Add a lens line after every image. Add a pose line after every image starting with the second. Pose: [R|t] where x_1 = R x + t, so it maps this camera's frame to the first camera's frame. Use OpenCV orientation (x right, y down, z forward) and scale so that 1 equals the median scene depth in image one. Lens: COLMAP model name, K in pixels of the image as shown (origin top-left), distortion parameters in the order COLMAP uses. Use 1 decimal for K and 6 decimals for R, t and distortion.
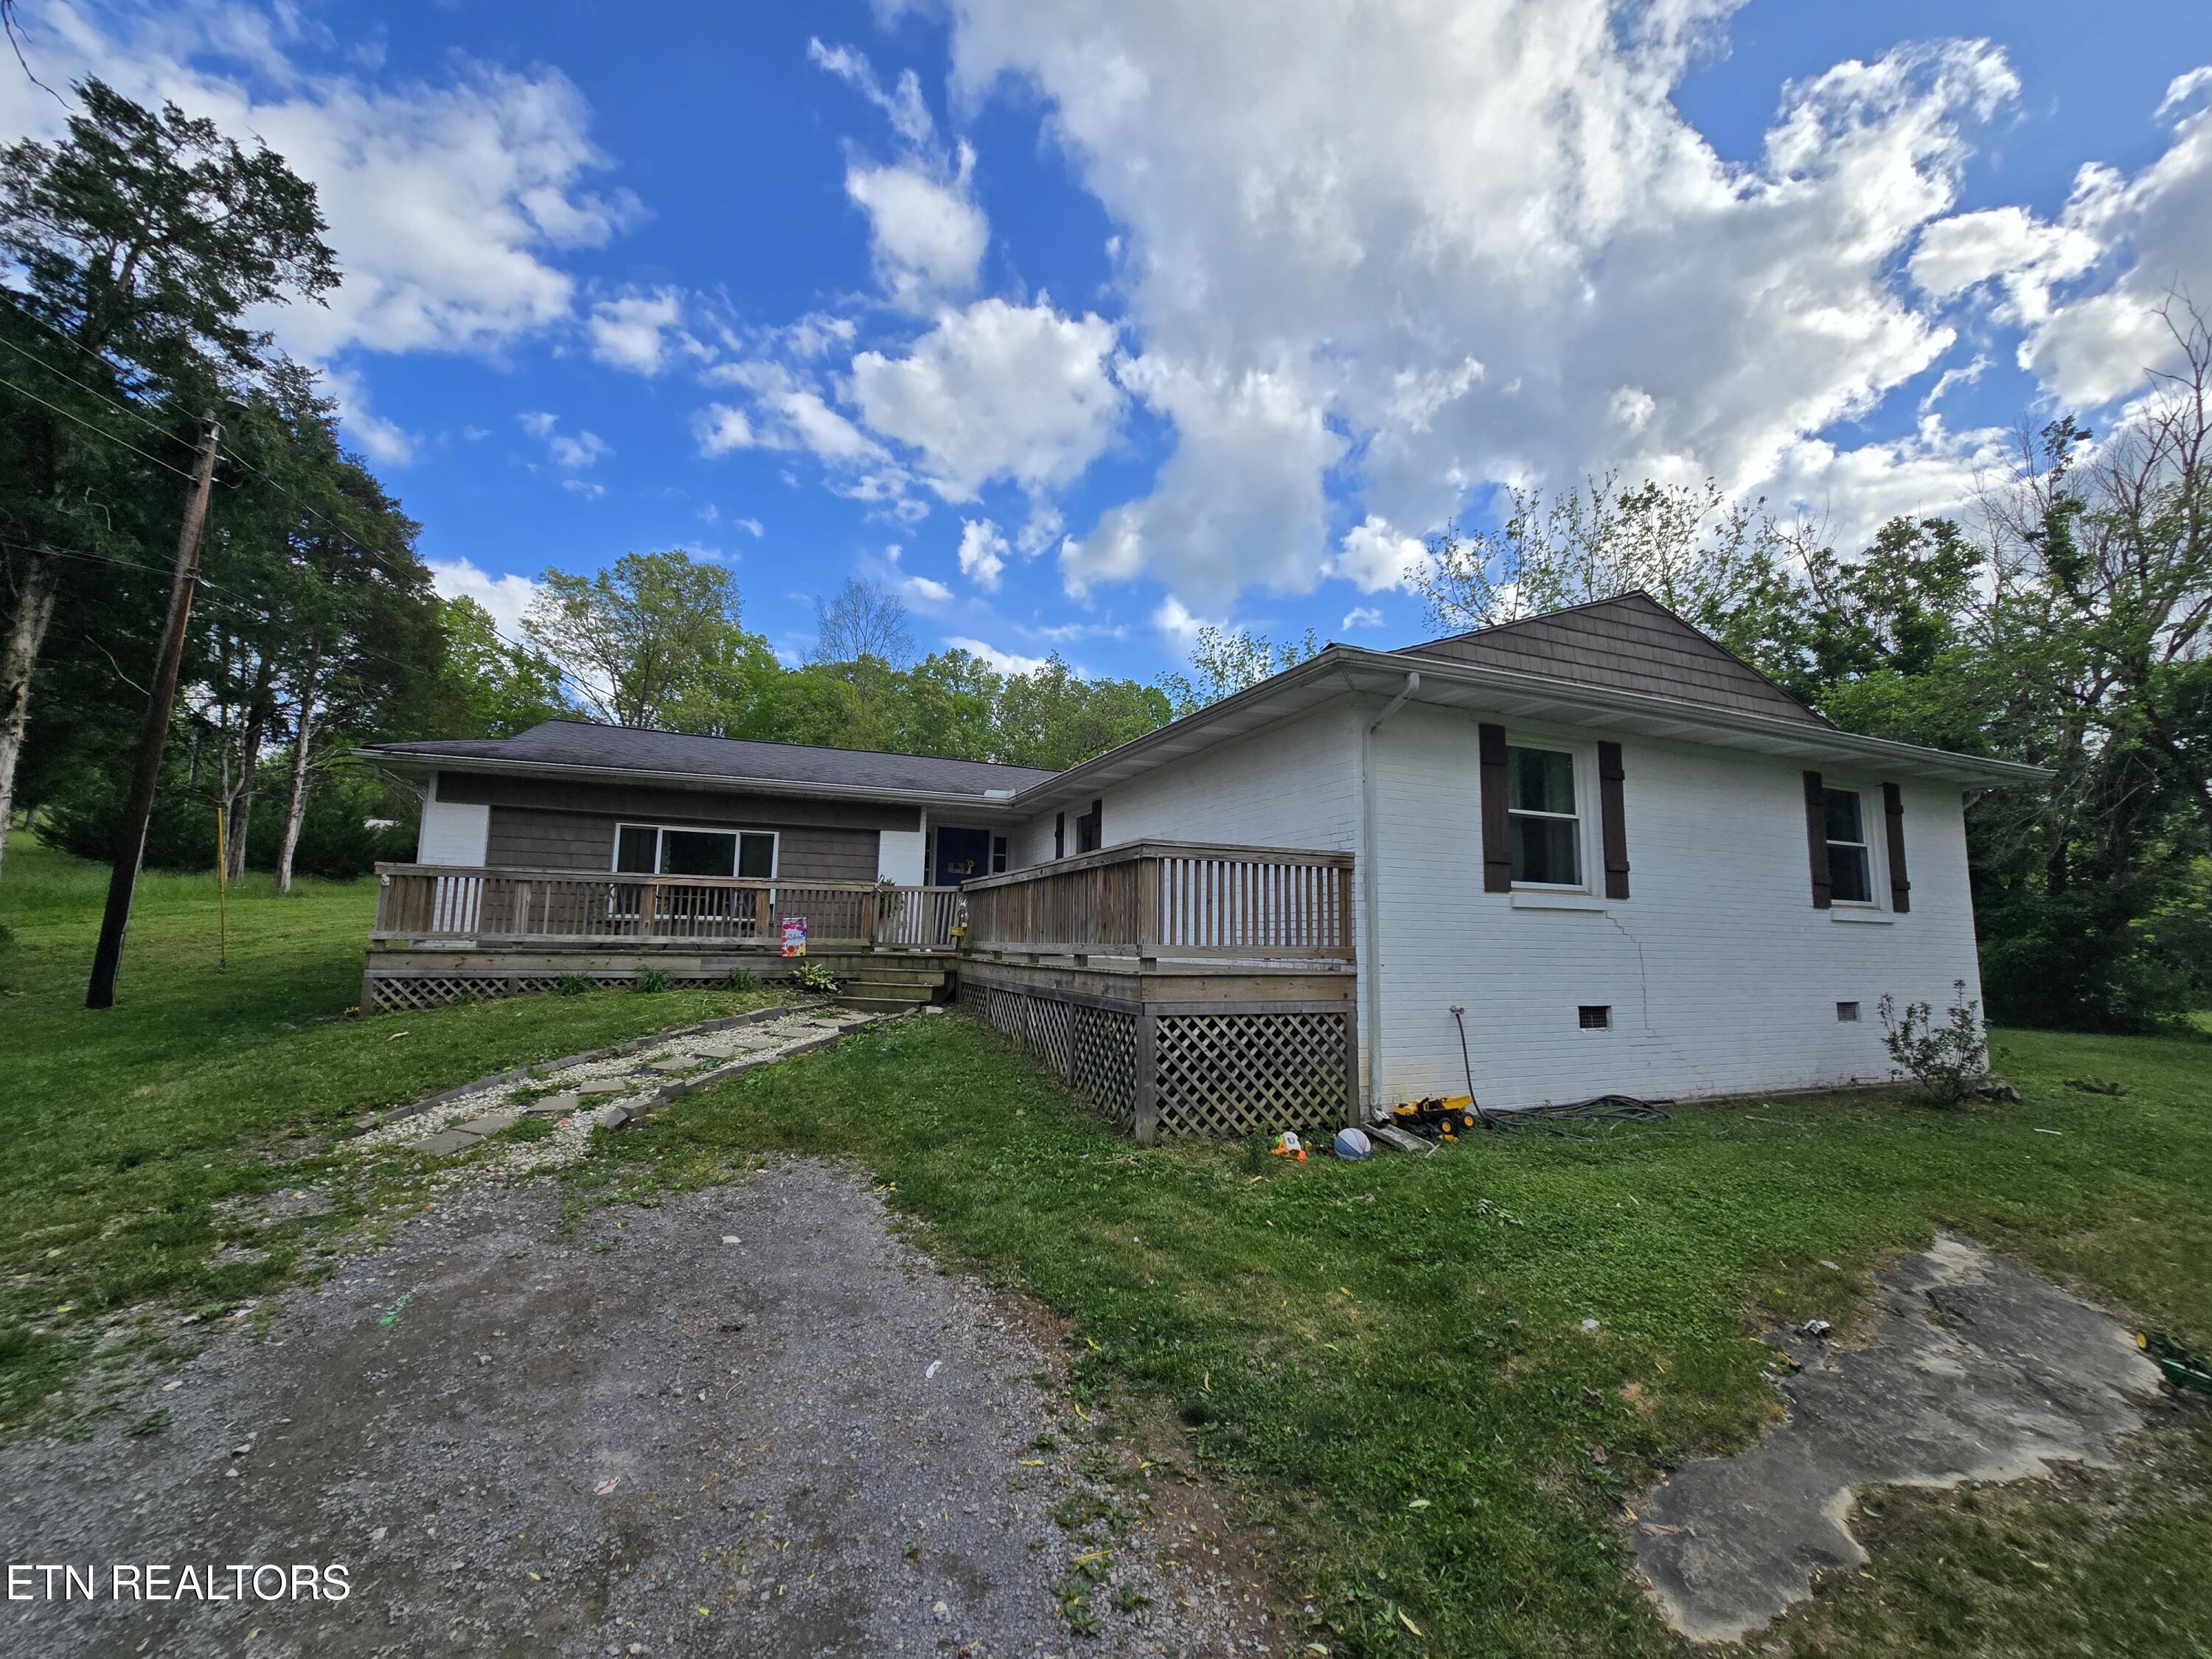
lens RADIAL K [[880.3, 0, 1112.1], [0, 880.3, 822.1], [0, 0, 1]] dist [0.011012, 0.001274]
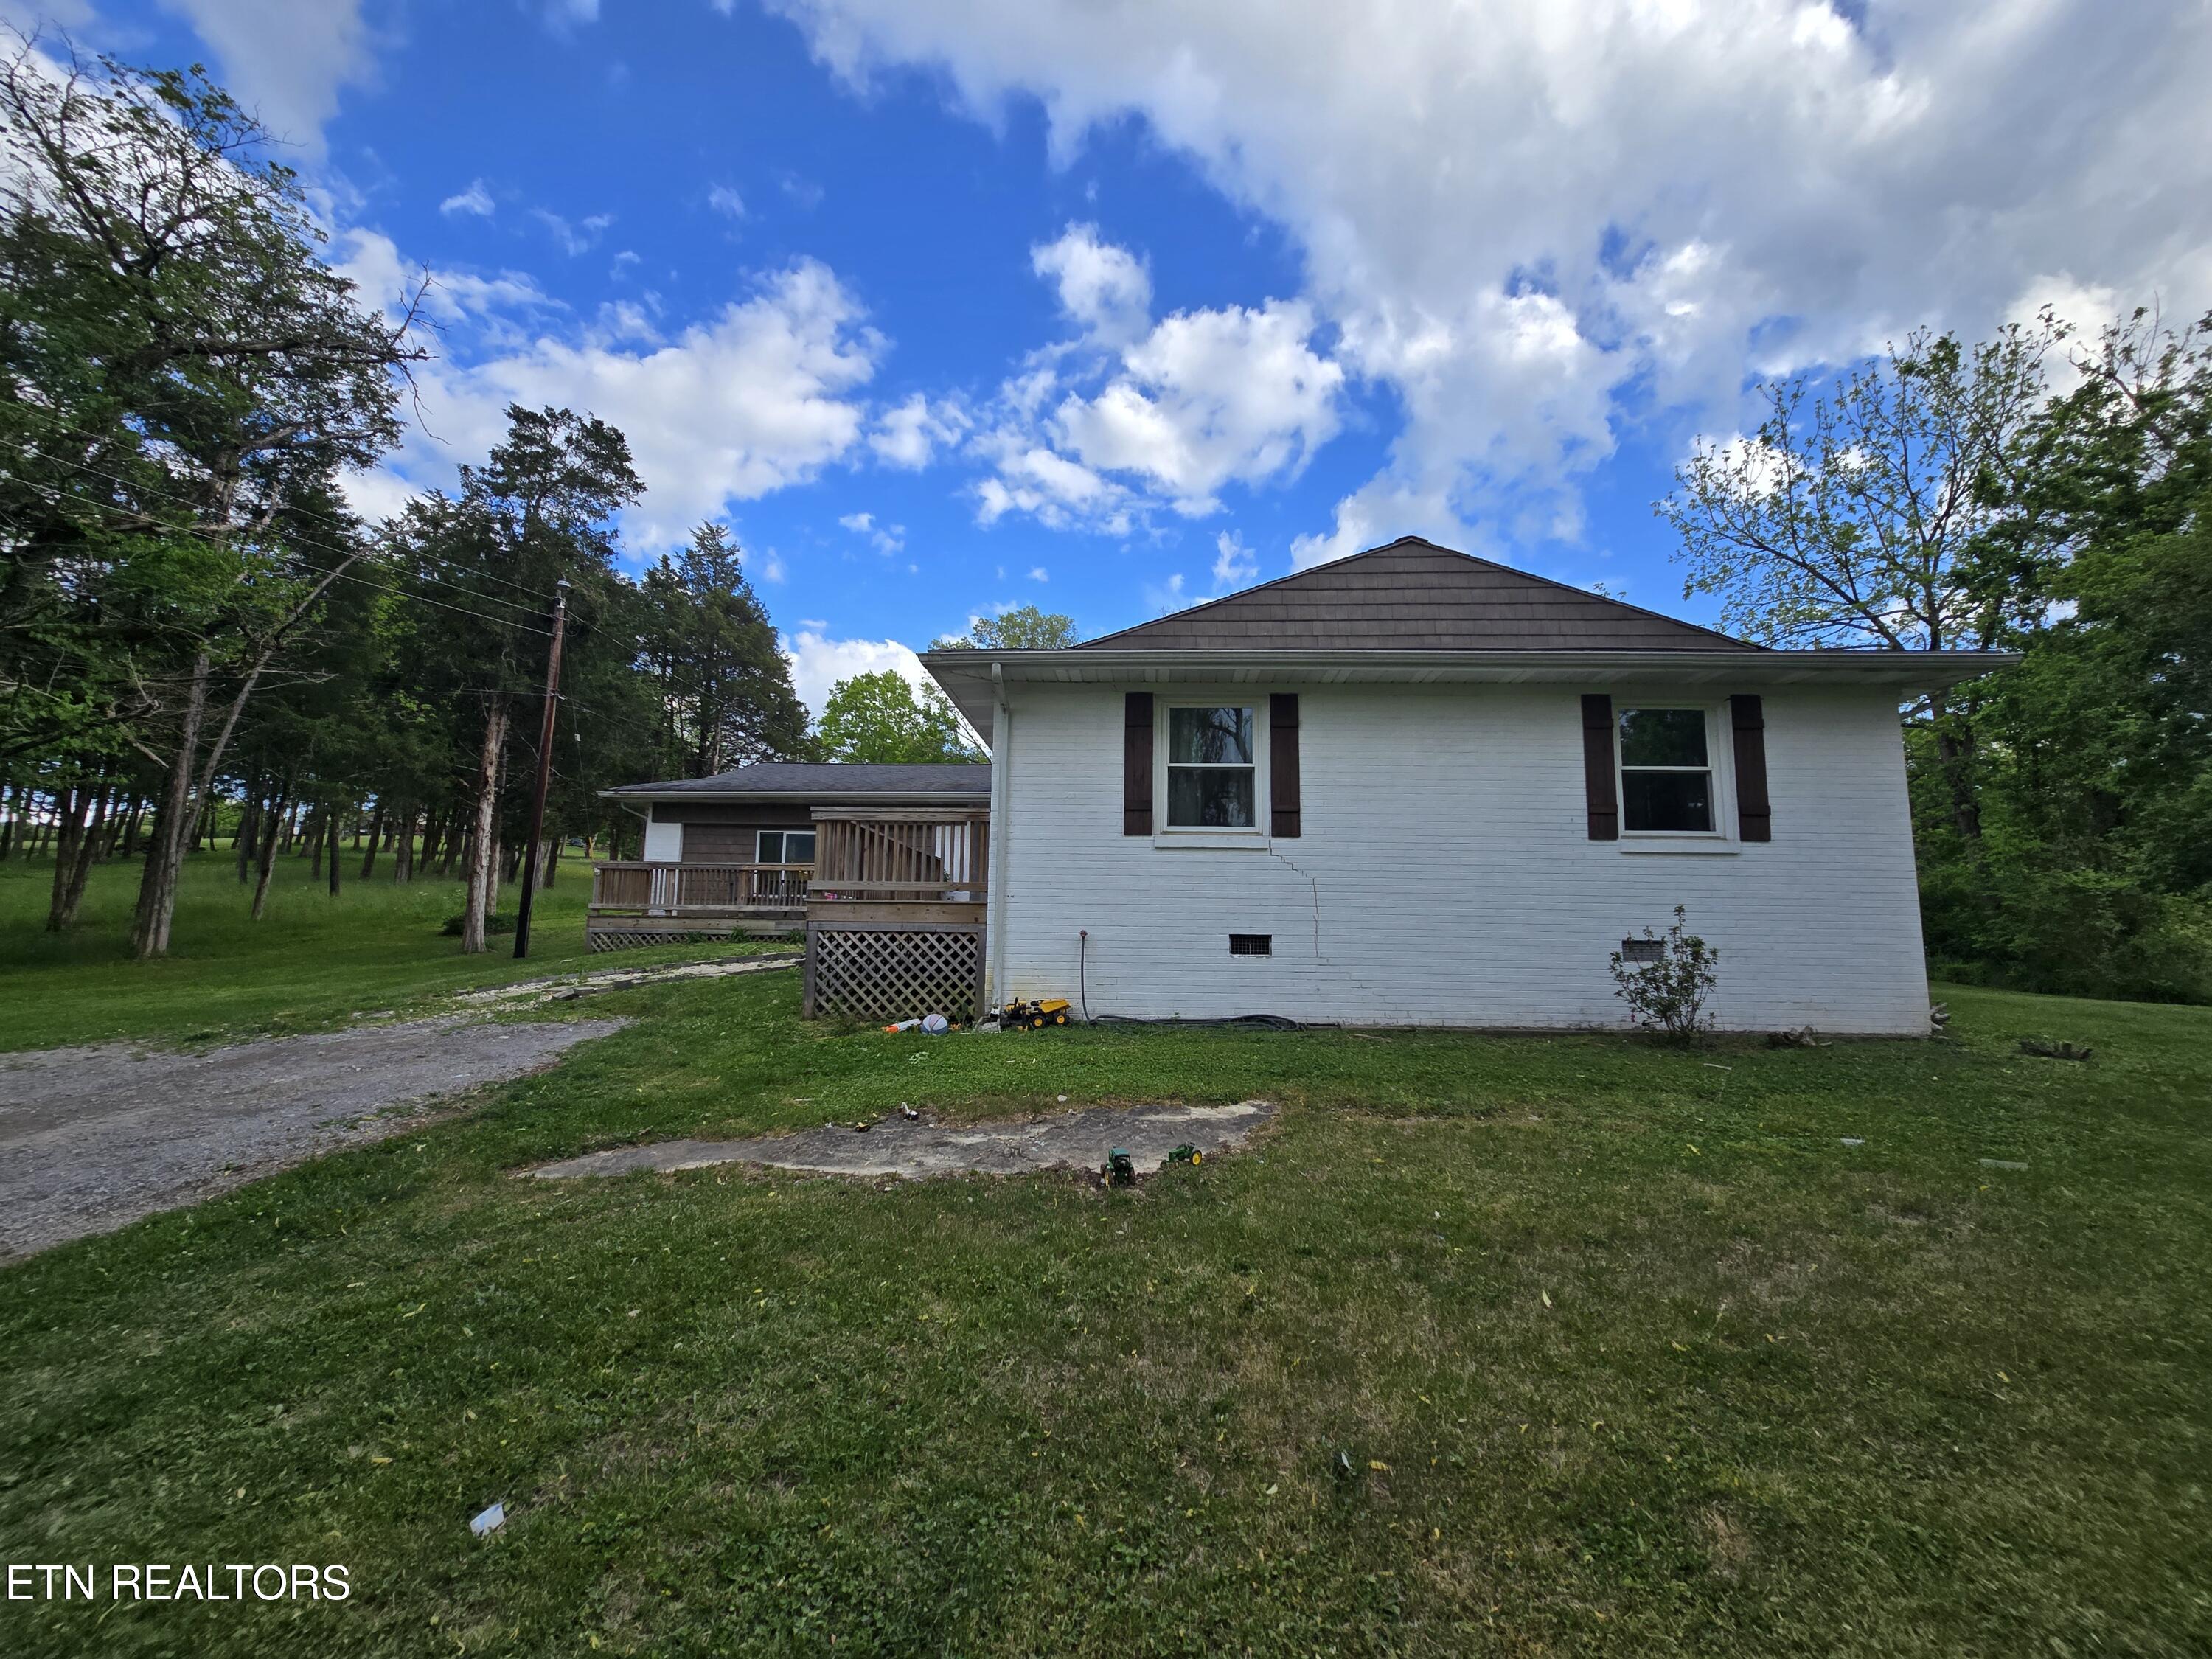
lens RADIAL K [[880.3, 0, 1059.1], [0, 880.3, 834.3], [0, 0, 1]] dist [0.011012, 0.001274]
pose [[0.896314, -0.056668, -0.439783, 0.507329], [0.061005, 0.998128, -0.004280, 0.044881], [0.439203, -0.022993, 0.898094, -0.055461]]
